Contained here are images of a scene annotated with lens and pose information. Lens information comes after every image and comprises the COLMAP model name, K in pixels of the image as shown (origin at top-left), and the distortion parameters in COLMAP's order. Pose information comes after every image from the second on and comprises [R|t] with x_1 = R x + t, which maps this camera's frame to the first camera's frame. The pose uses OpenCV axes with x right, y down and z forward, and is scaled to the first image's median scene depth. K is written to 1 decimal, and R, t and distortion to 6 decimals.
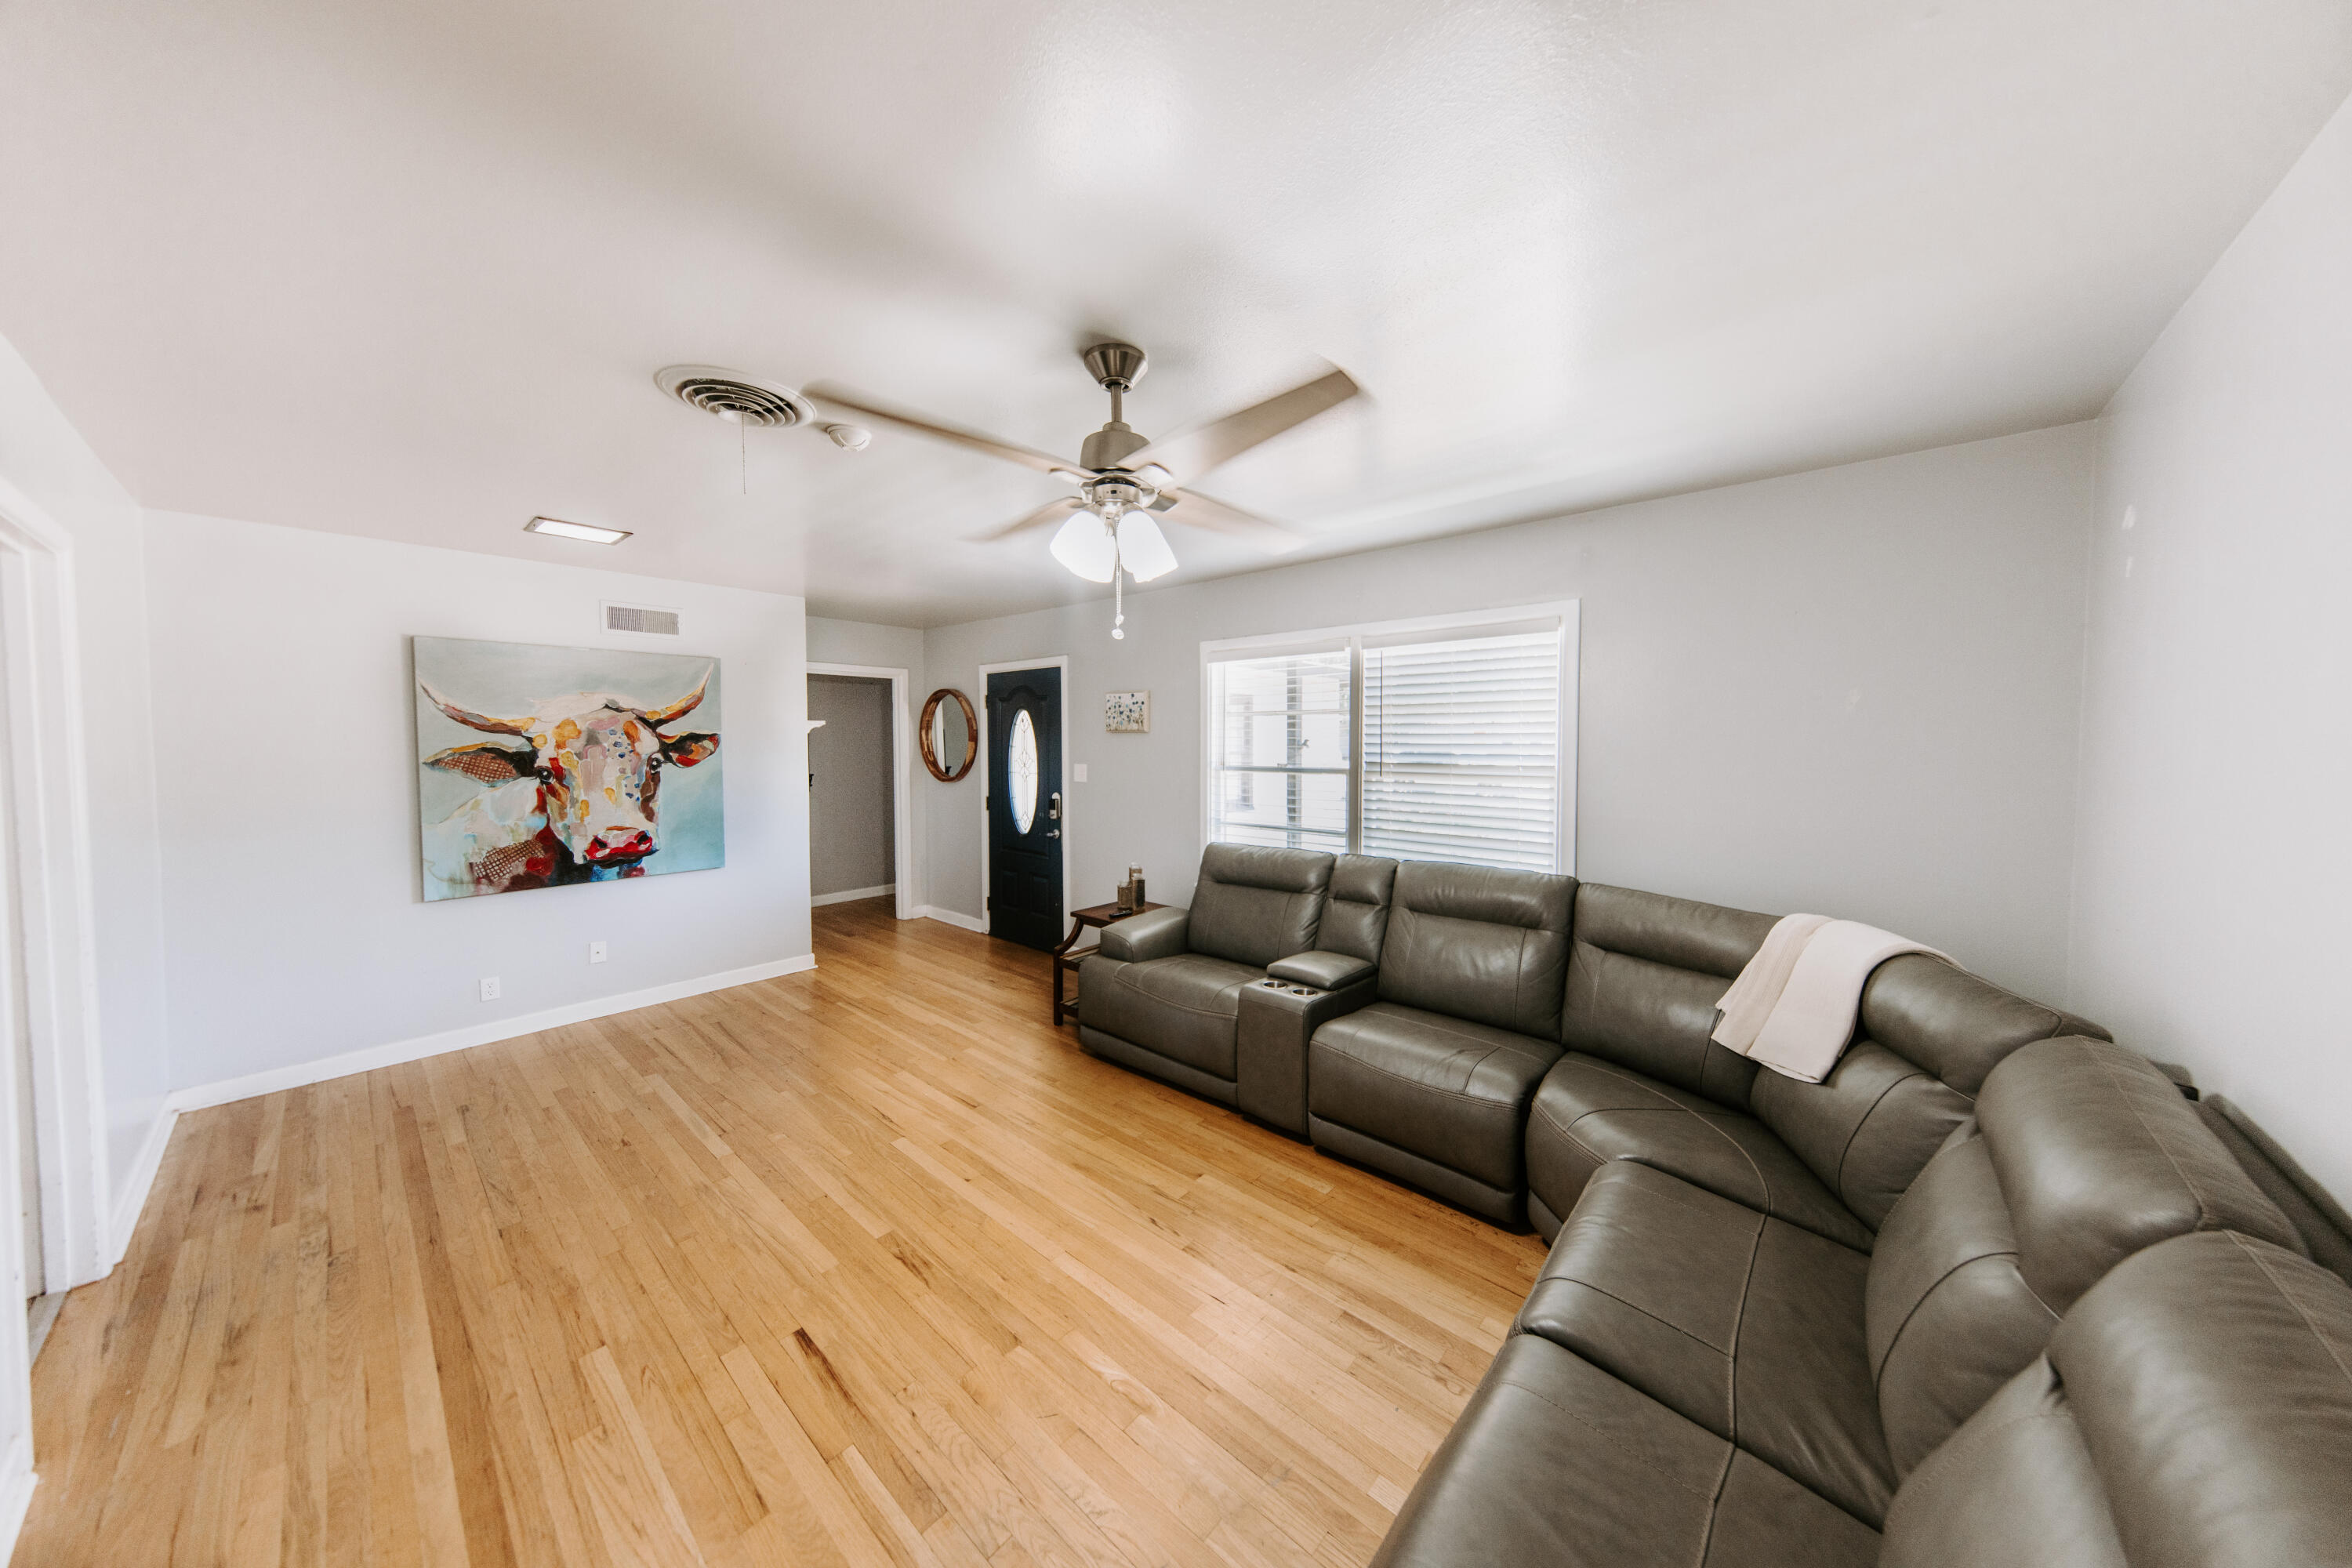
lens RADIAL K [[750.5, 0, 1197.5], [0, 750.5, 774.5], [0, 0, 1]] dist [0.015435, -0.000048]
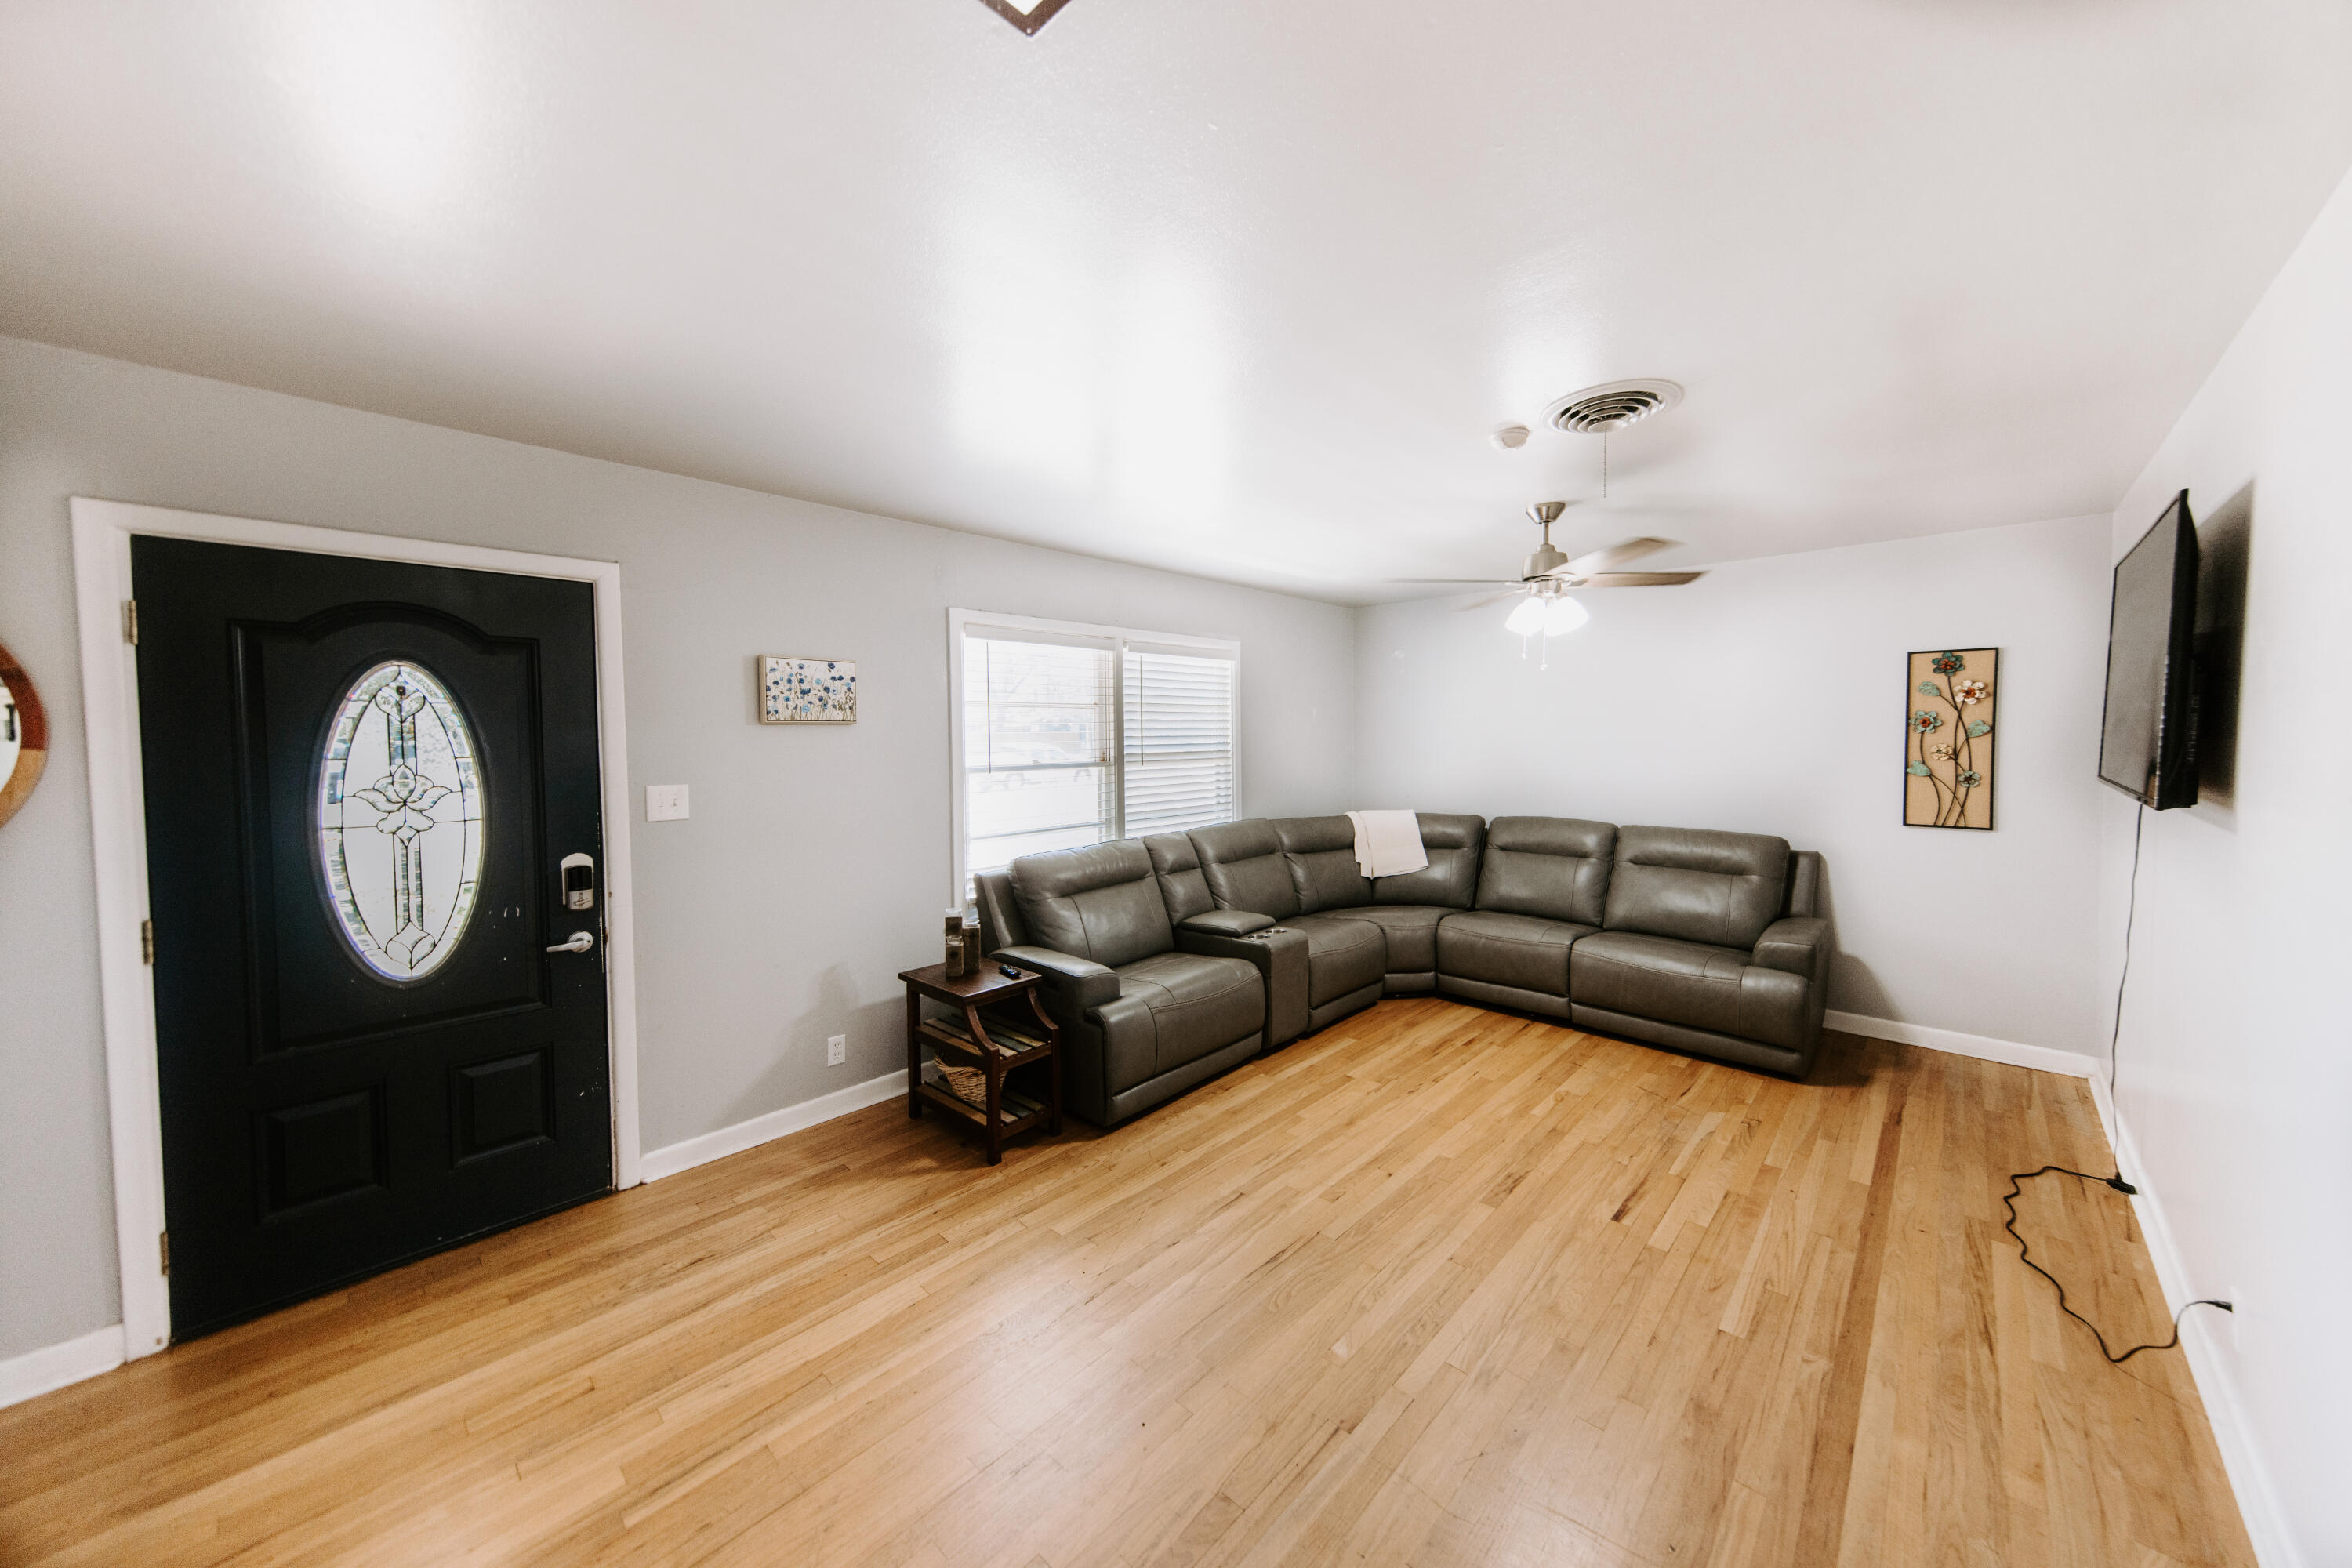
lens RADIAL K [[841.5, 0, 1187.1], [0, 841.5, 791.3], [0, 0, 1]] dist [0.015876, 0.000031]
pose [[0.022375, -0.063962, 0.997701, -1.311615], [0.061003, 0.996179, 0.062496, -0.043837], [-0.997887, 0.059464, 0.026192, 1.147086]]
